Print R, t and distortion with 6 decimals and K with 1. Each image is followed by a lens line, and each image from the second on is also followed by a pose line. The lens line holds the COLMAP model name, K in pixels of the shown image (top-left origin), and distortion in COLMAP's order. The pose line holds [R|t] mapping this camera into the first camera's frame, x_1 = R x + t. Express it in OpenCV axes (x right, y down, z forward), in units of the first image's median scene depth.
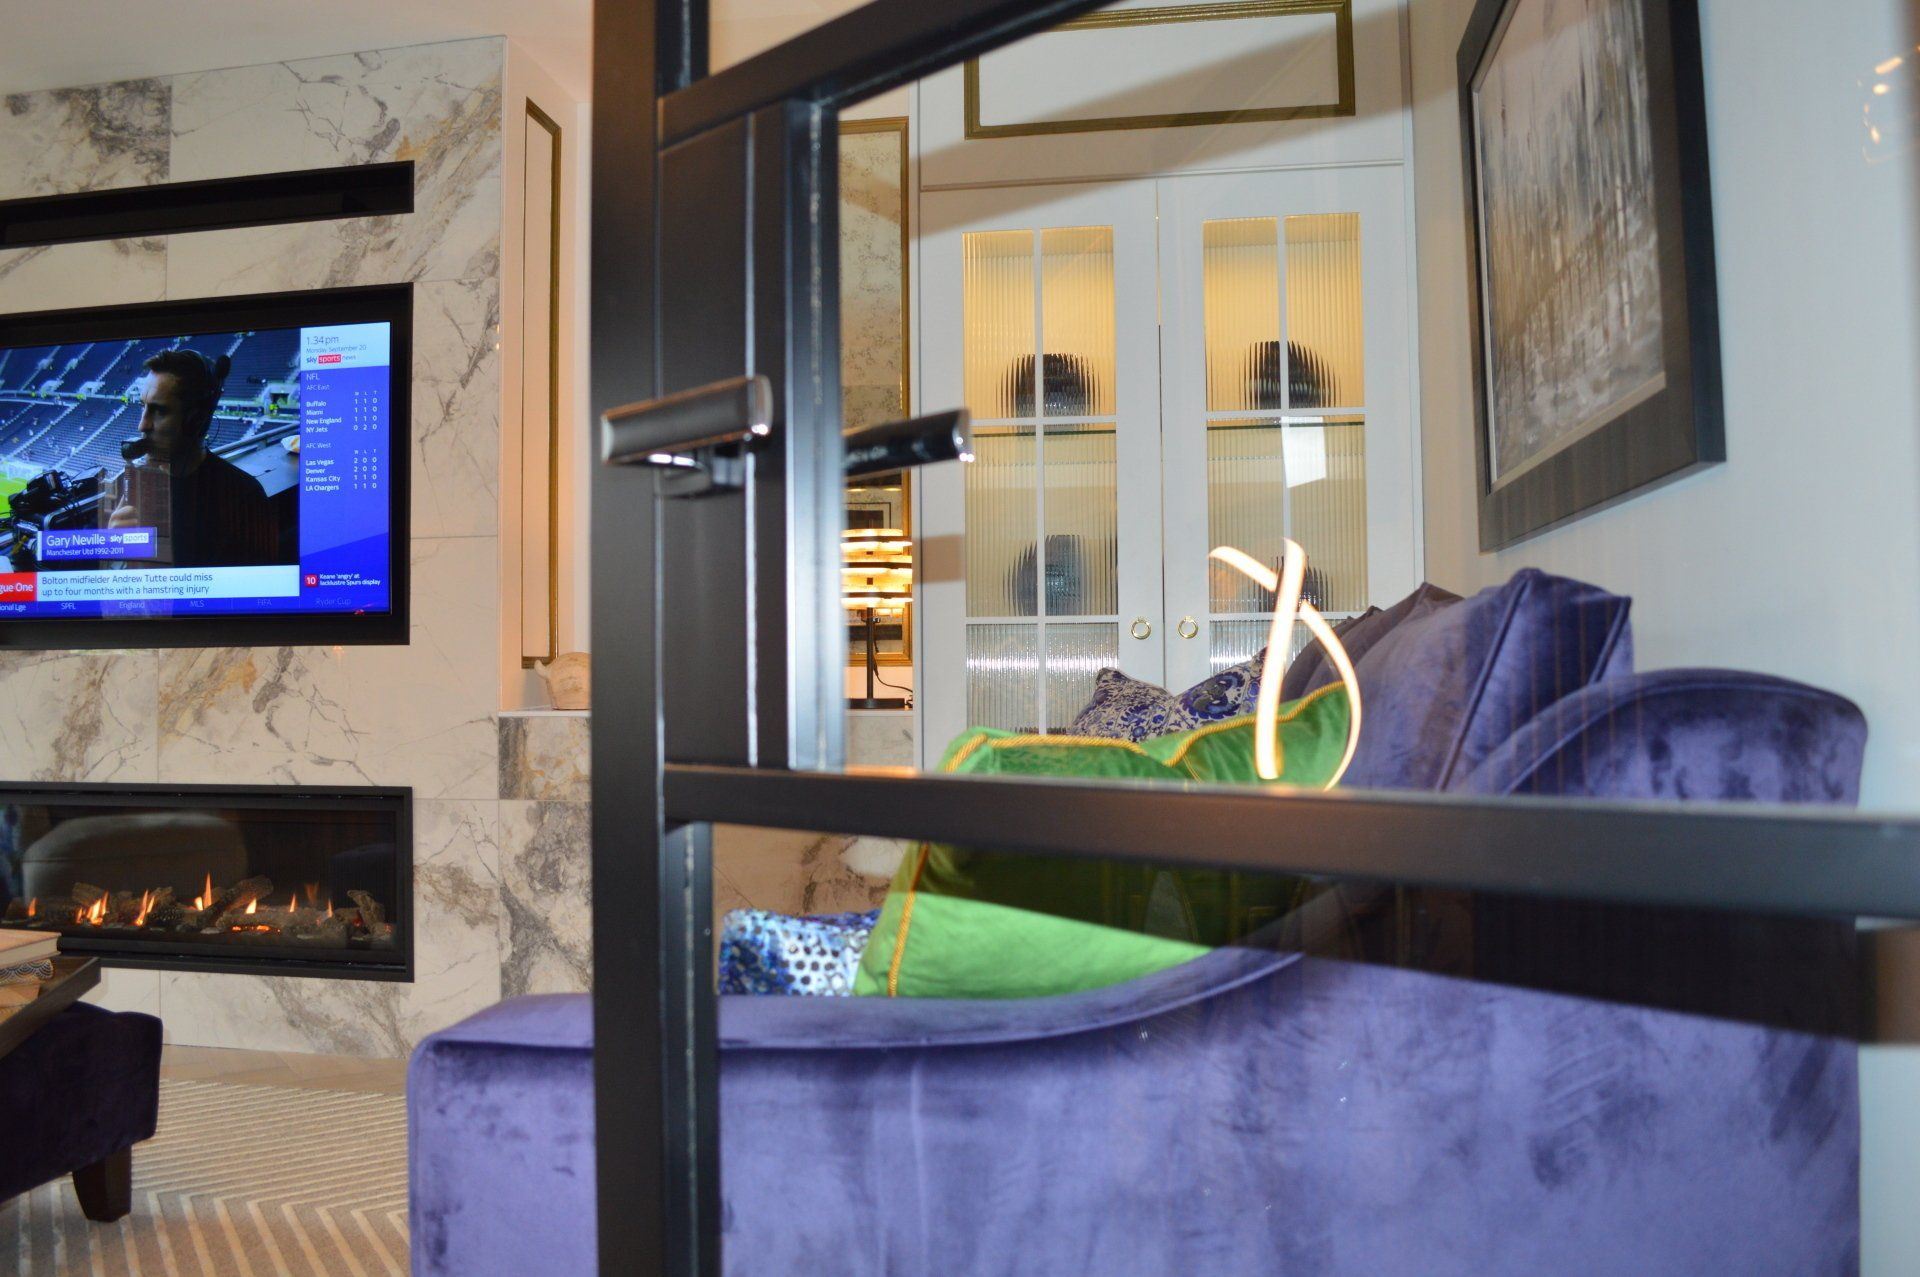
lens RADIAL K [[1528.9, 0, 960.7], [0, 1528.9, 627.6], [0, 0, 1]] dist [-0.084446, 0.013132]
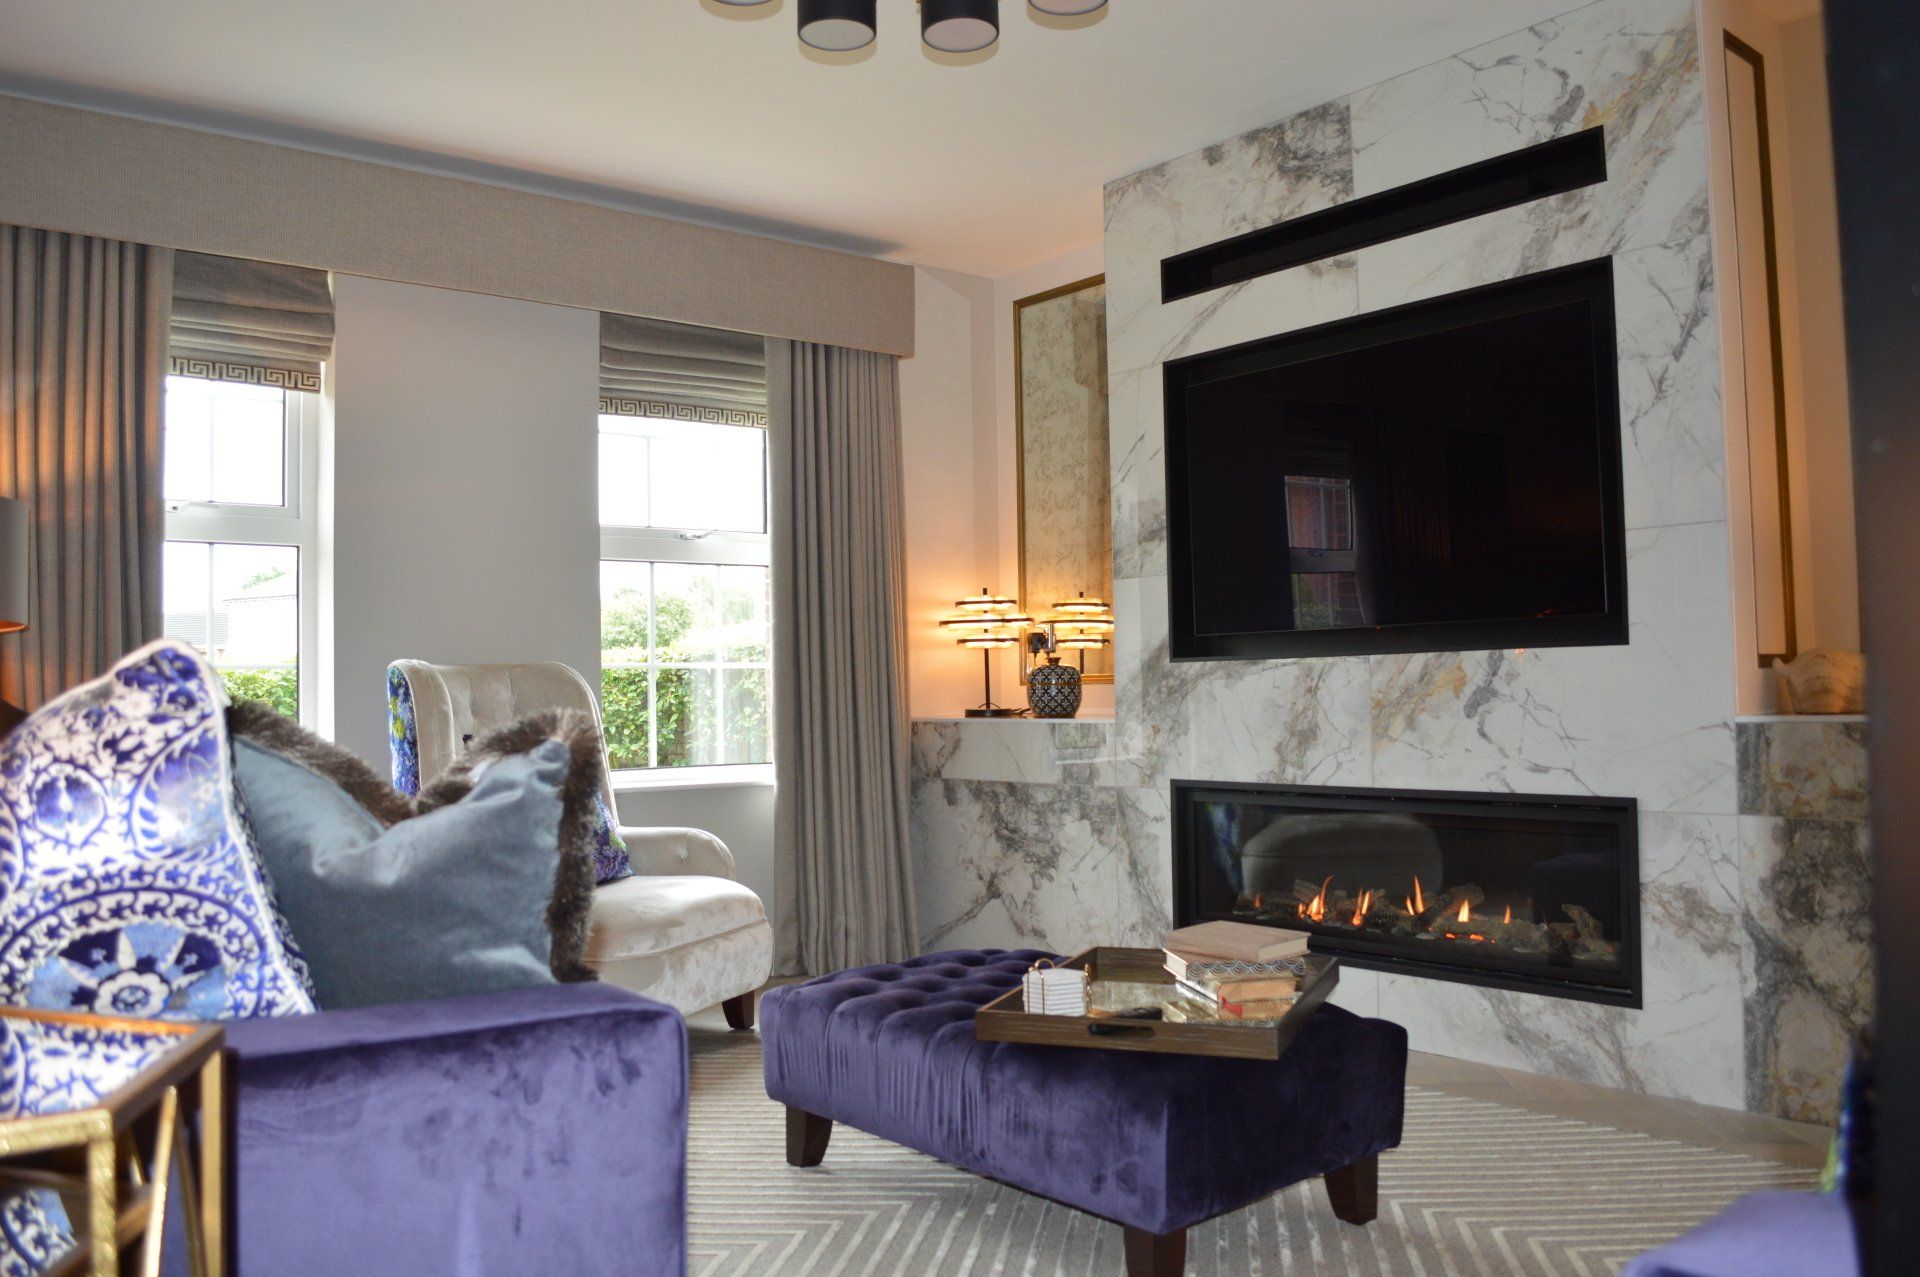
lens RADIAL K [[1528.9, 0, 960.7], [0, 1528.9, 627.6], [0, 0, 1]] dist [-0.084446, 0.013132]
pose [[0.751622, -0.033609, -0.658737, -0.064081], [0.032803, 0.999370, -0.013559, 0.000114], [0.658777, -0.011417, 0.752251, 0.036334]]
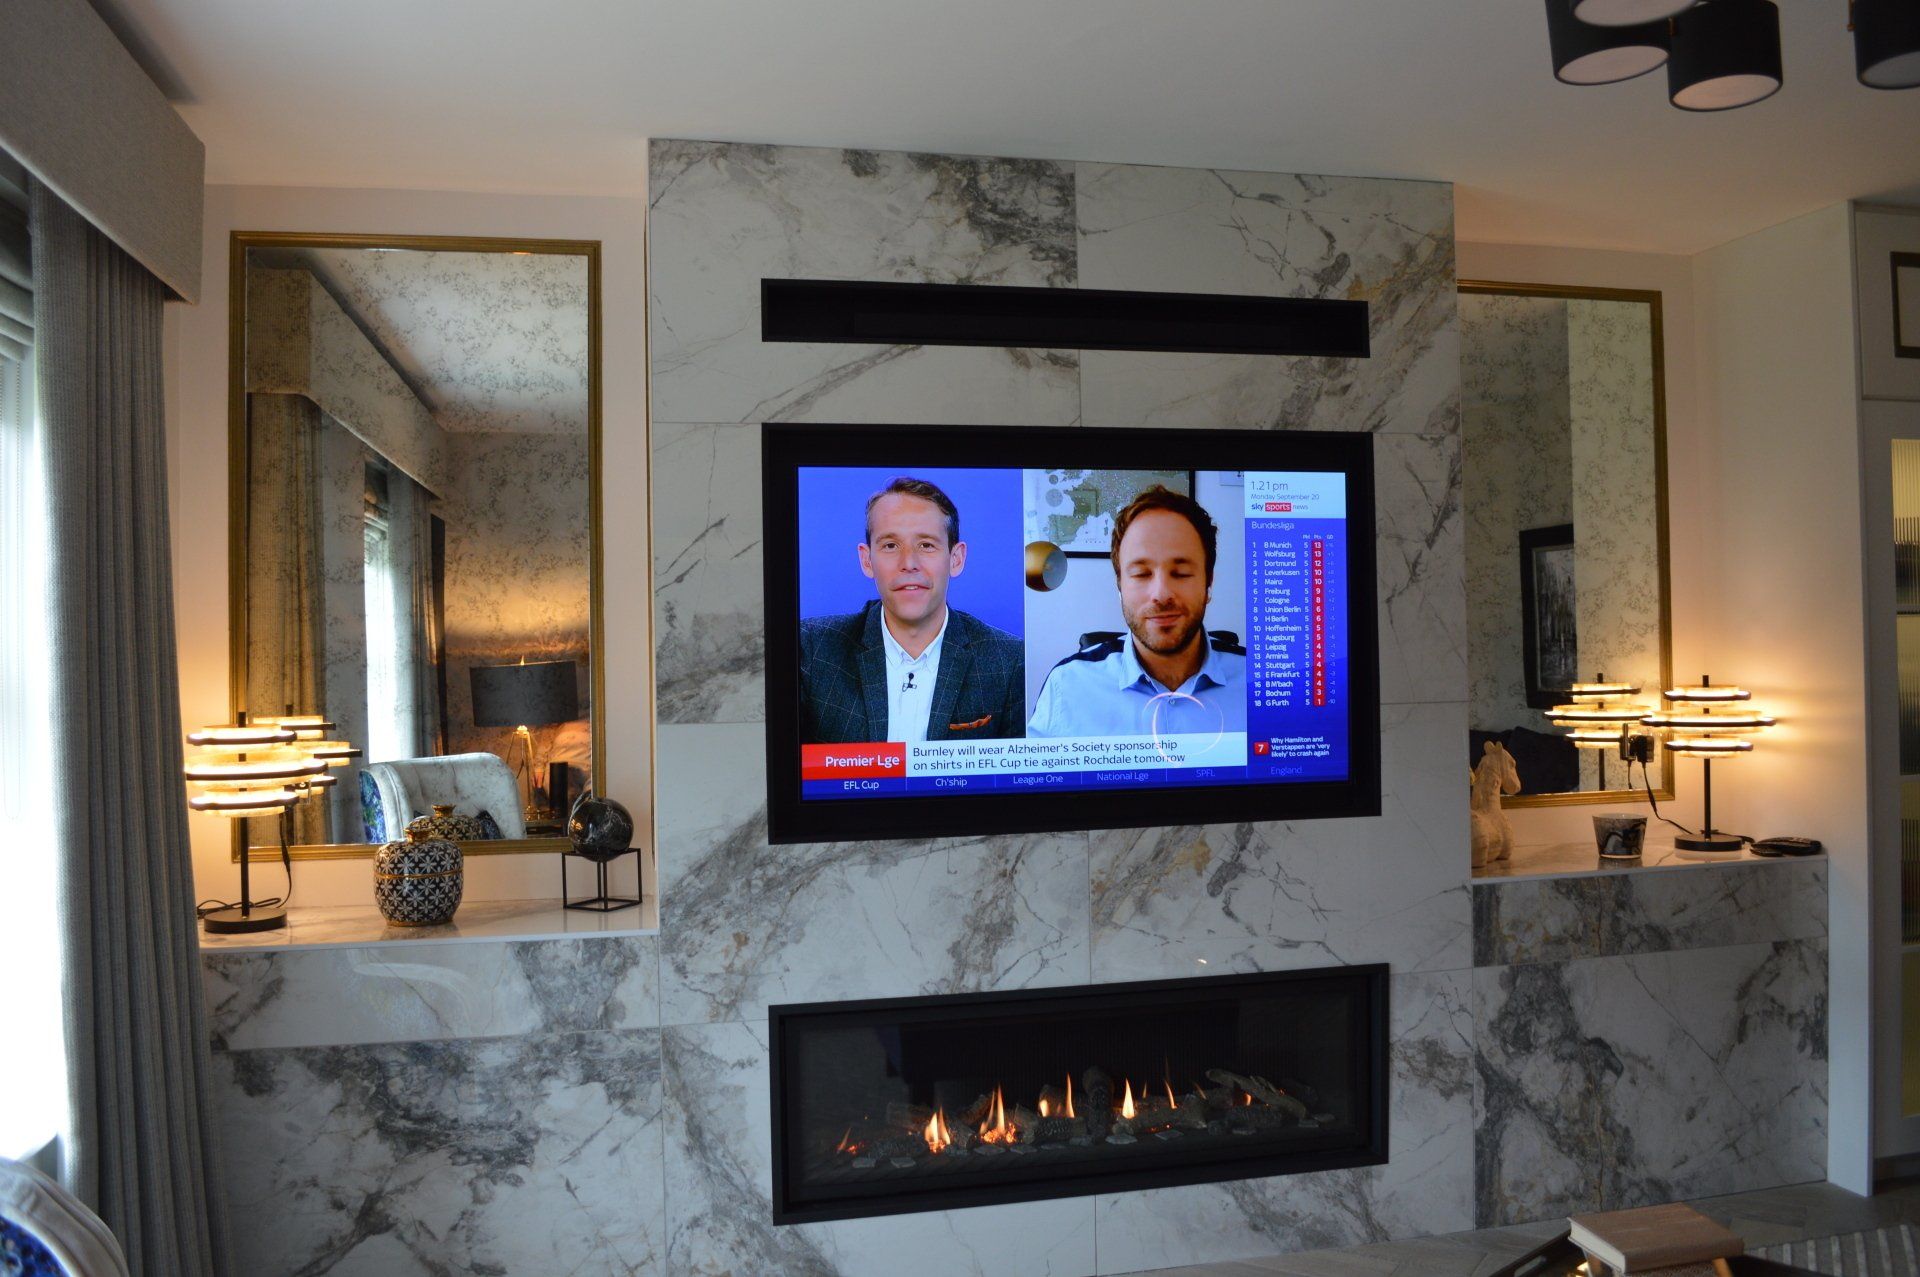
lens RADIAL K [[1528.9, 0, 960.7], [0, 1528.9, 627.6], [0, 0, 1]] dist [-0.084446, 0.013132]
pose [[0.925276, -0.003276, 0.379281, -0.962498], [-0.002803, 0.999876, 0.015474, -0.120087], [-0.379284, -0.015381, 0.925152, 0.211789]]
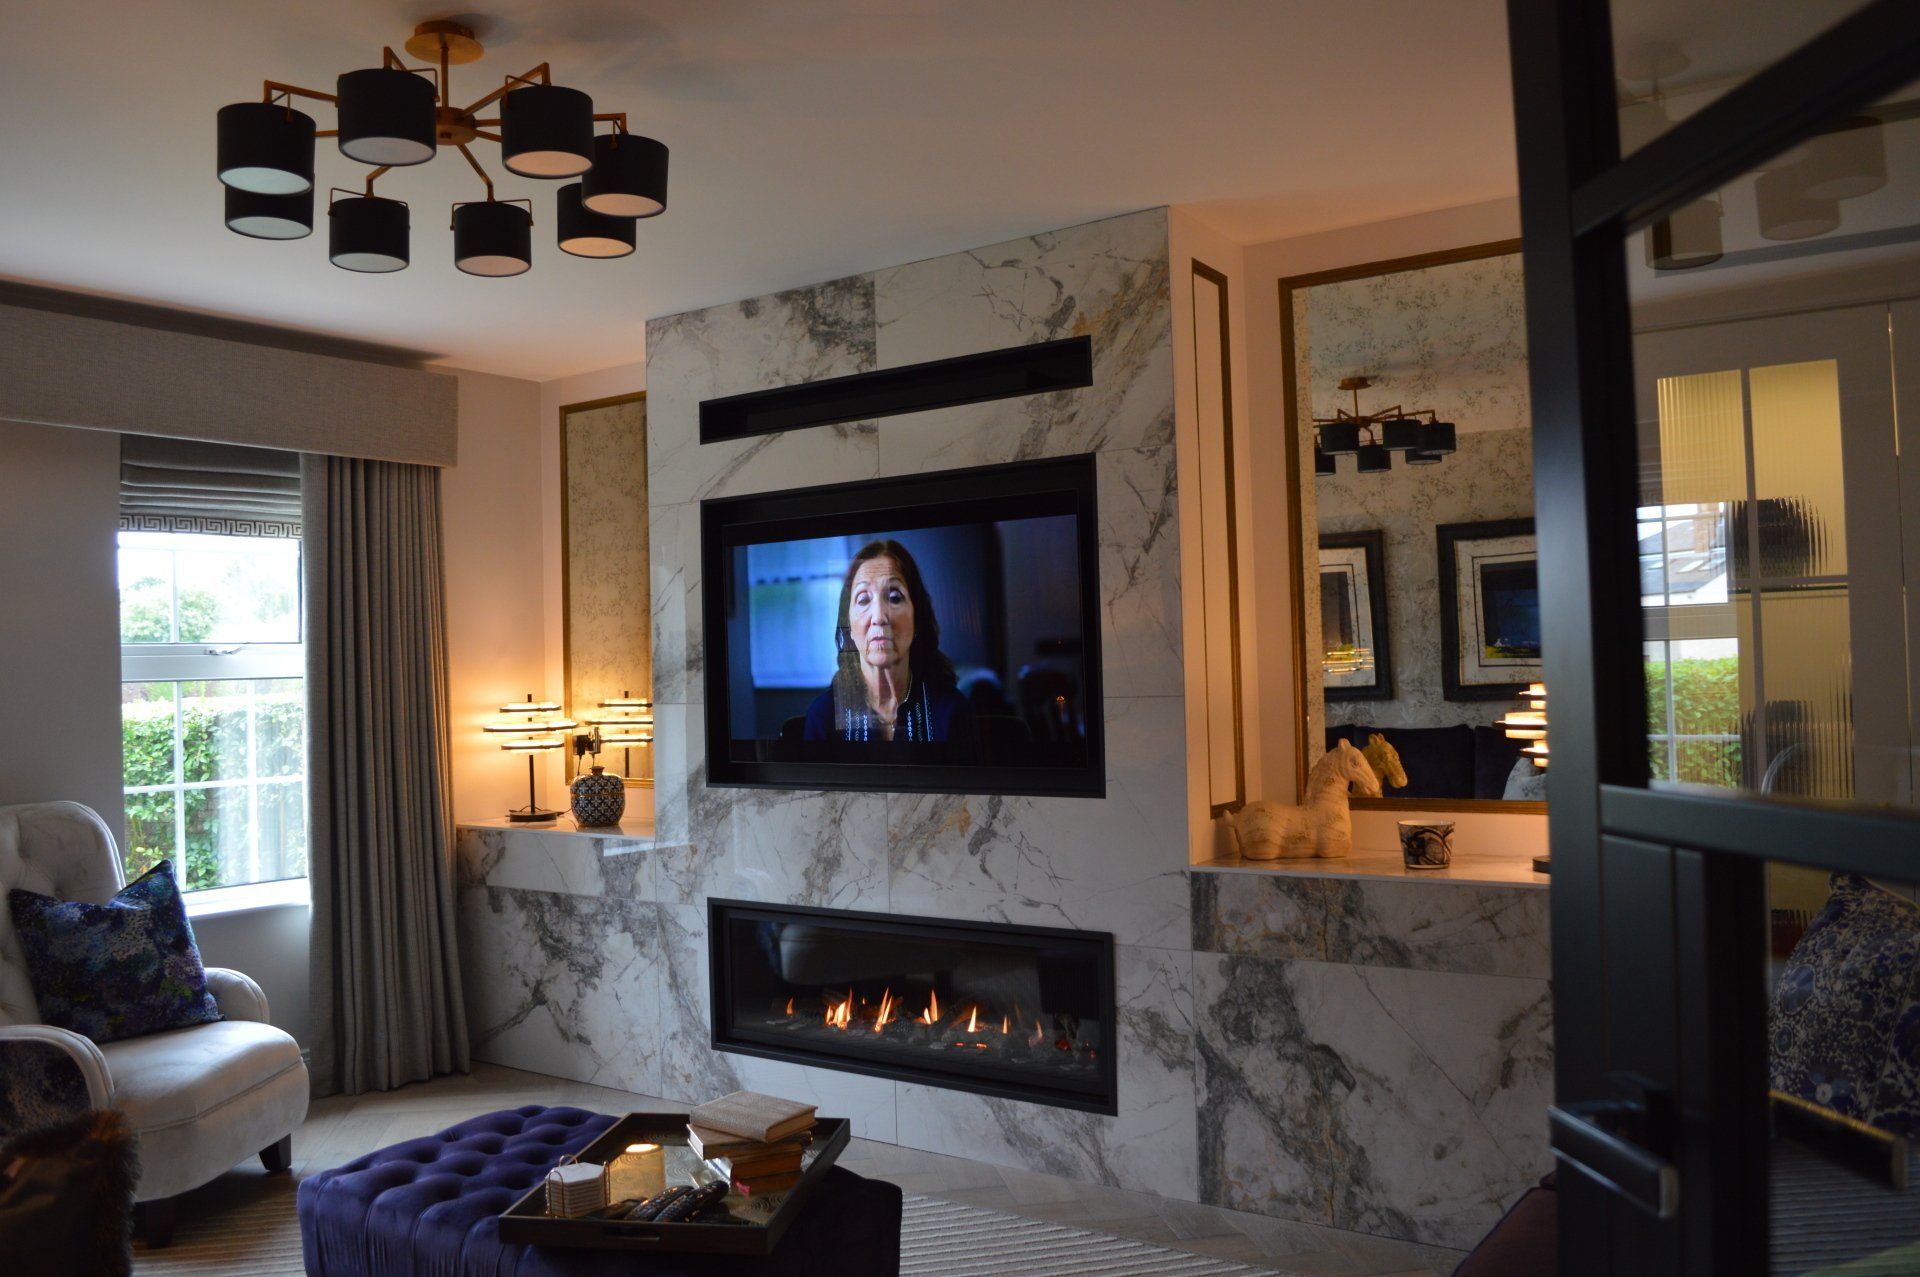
lens RADIAL K [[1528.9, 0, 960.7], [0, 1528.9, 627.6], [0, 0, 1]] dist [-0.084446, 0.013132]
pose [[0.905110, -0.028662, -0.424209, -0.000316], [0.033382, 0.999436, 0.003698, -0.113762], [0.423864, -0.017508, 0.905557, -0.006666]]
